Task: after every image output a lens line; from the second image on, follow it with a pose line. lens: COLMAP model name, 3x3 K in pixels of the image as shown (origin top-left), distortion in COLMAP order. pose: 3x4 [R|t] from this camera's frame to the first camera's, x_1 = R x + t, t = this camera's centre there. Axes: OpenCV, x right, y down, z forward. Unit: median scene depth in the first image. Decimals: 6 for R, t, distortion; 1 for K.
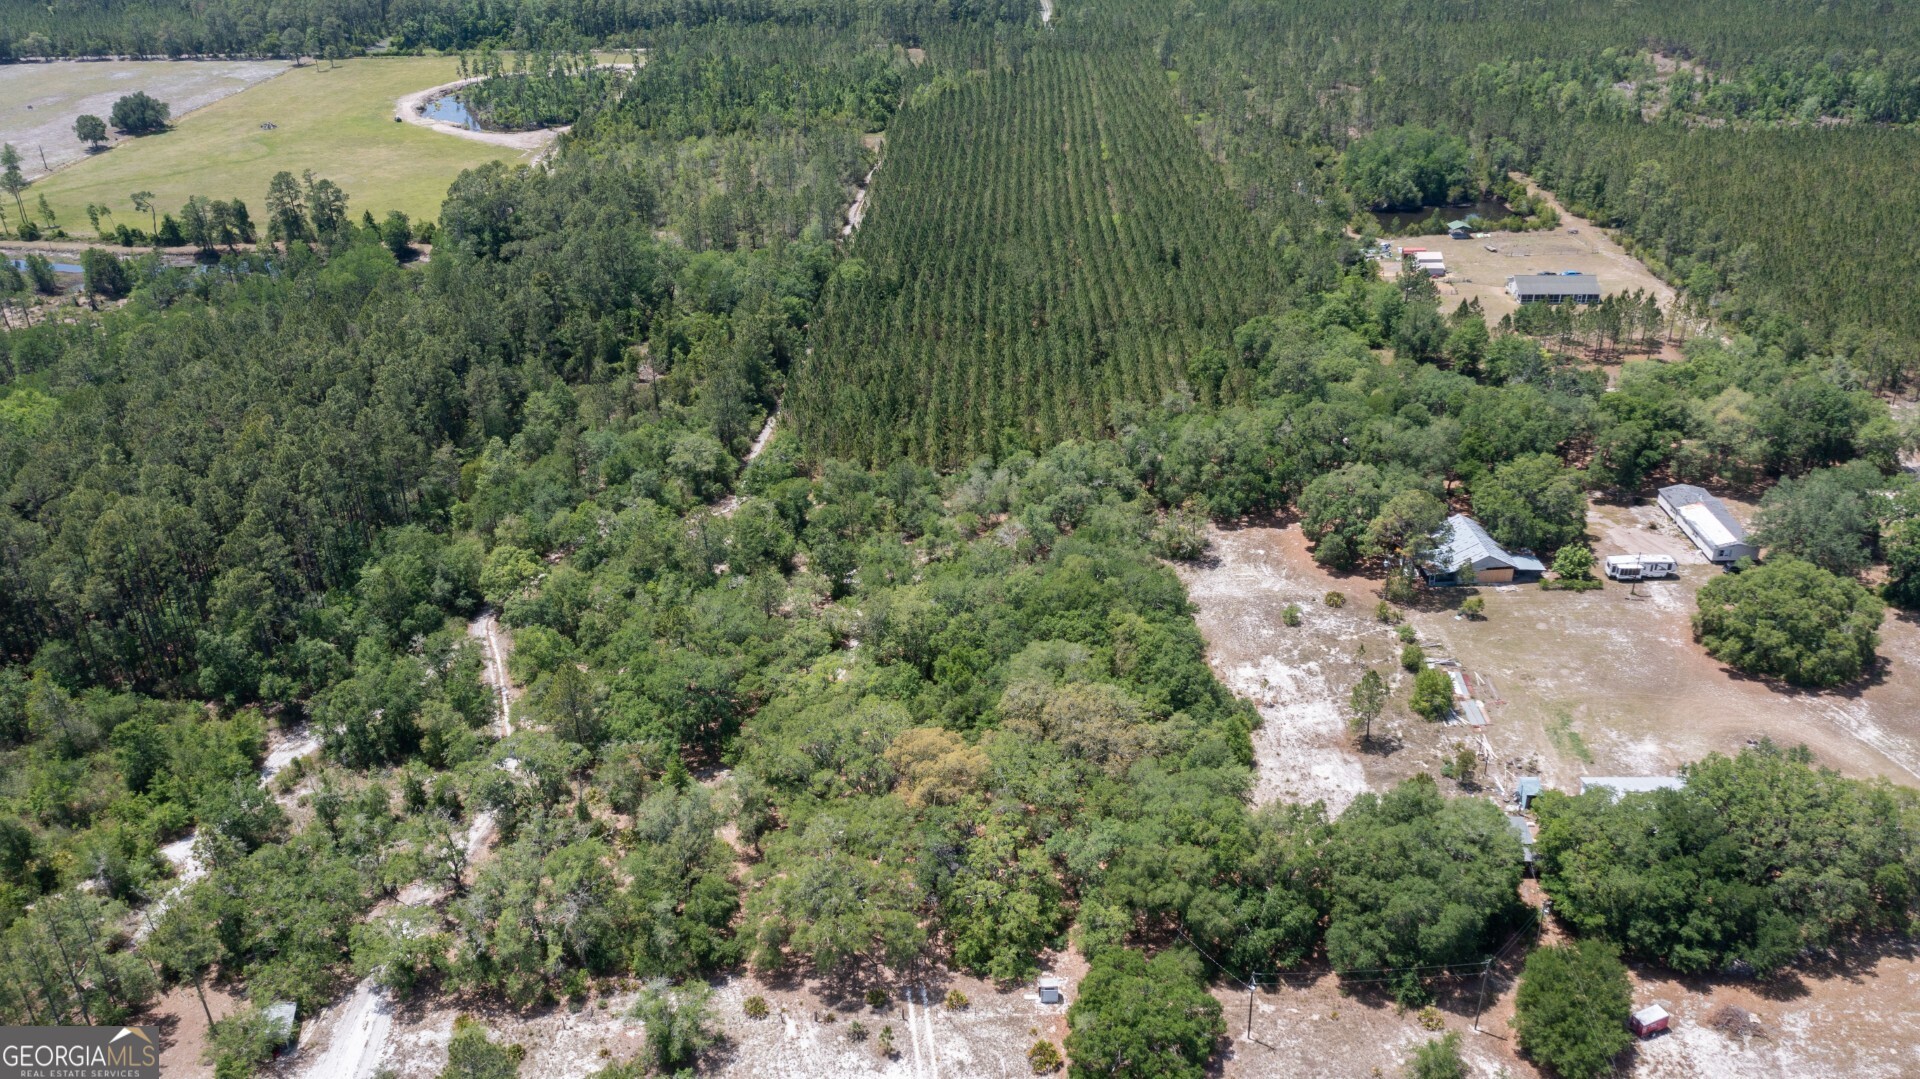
lens RADIAL K [[1494.9, 0, 960.0], [0, 1494.9, 539.5], [0, 0, 1]] dist [-0.004391, -0.001477]
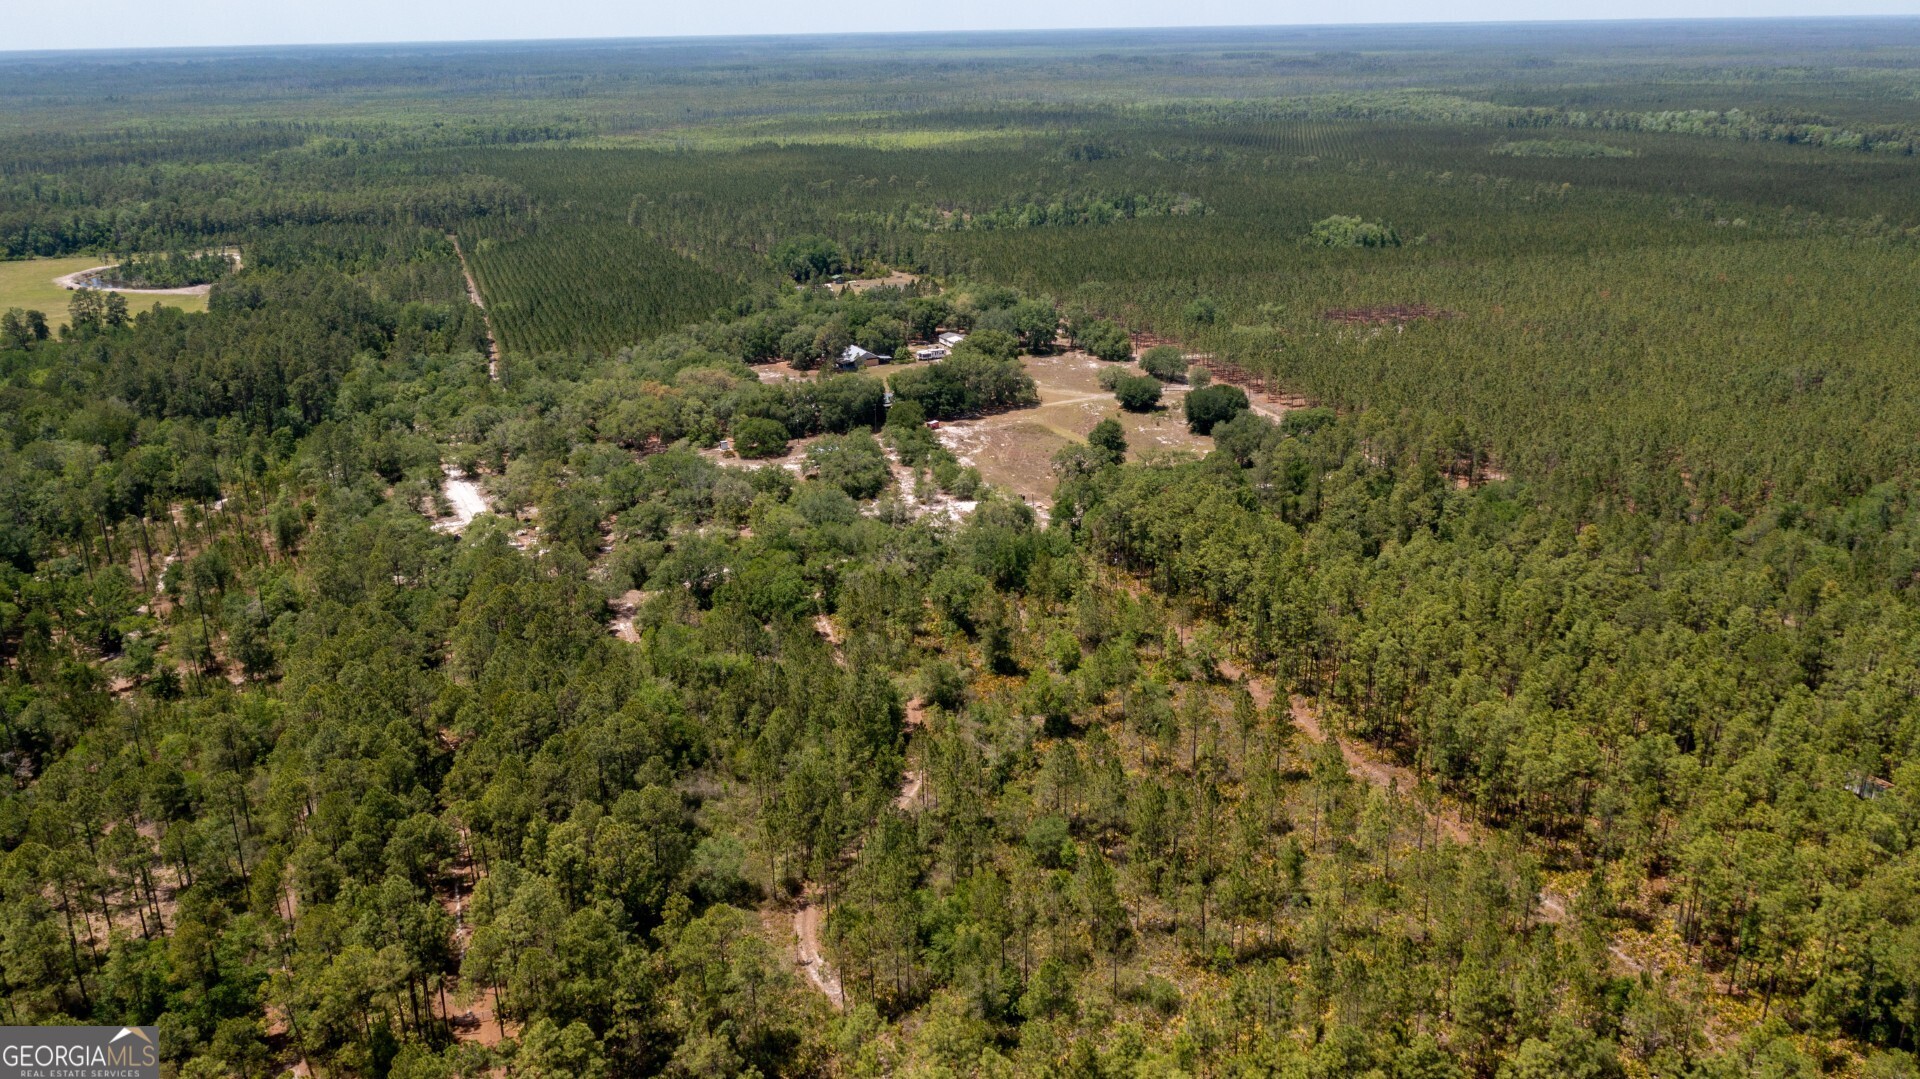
lens RADIAL K [[1497.7, 0, 960.0], [0, 1497.7, 539.5], [0, 0, 1]] dist [-0.012336, -0.003882]
pose [[0.923354, -0.119963, 0.364727, -0.212000], [0.179583, 0.974561, -0.134091, 0.349745], [-0.339363, 0.189312, 0.921408, -0.610084]]
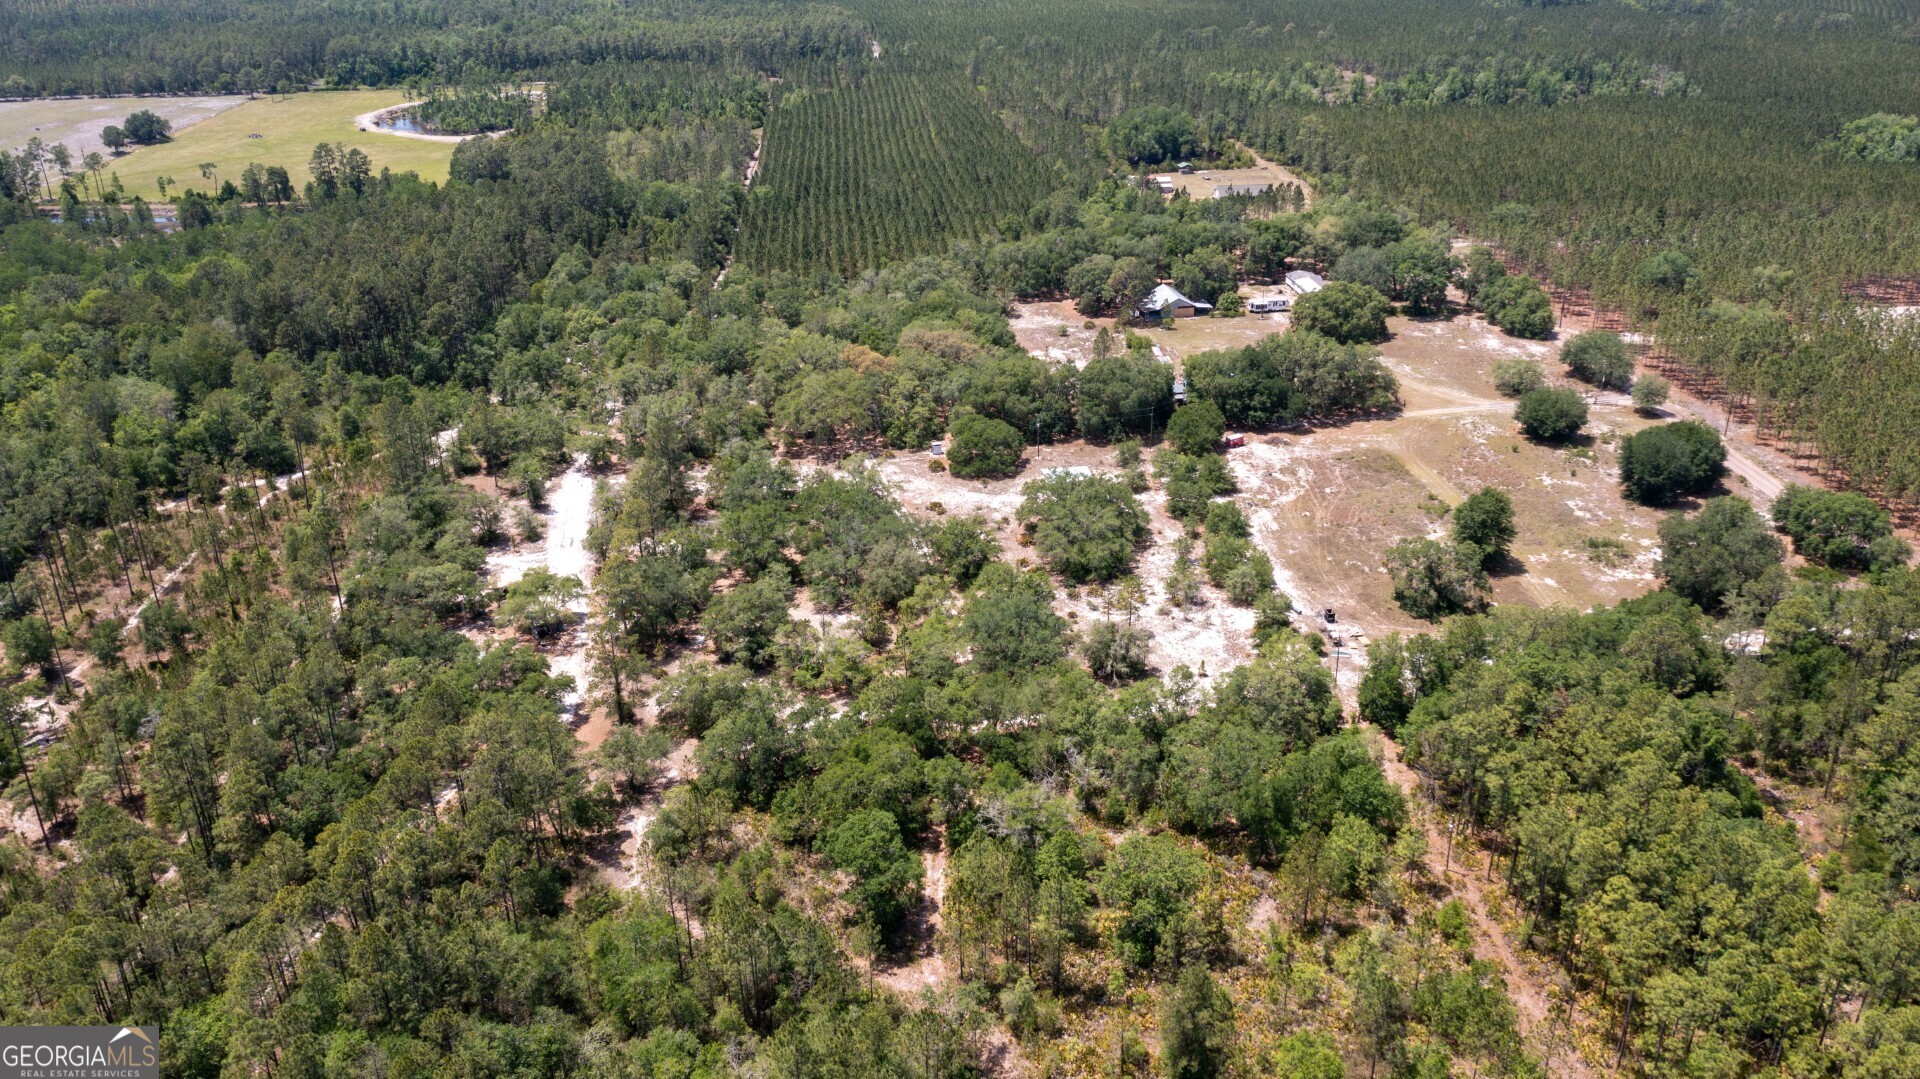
lens RADIAL K [[1497.7, 0, 960.0], [0, 1497.7, 539.5], [0, 0, 1]] dist [-0.012336, -0.003882]
pose [[0.992773, -0.046780, 0.110512, -0.050801], [0.052799, 0.997241, -0.052176, 0.203394], [-0.107766, 0.057634, 0.992504, -0.359455]]
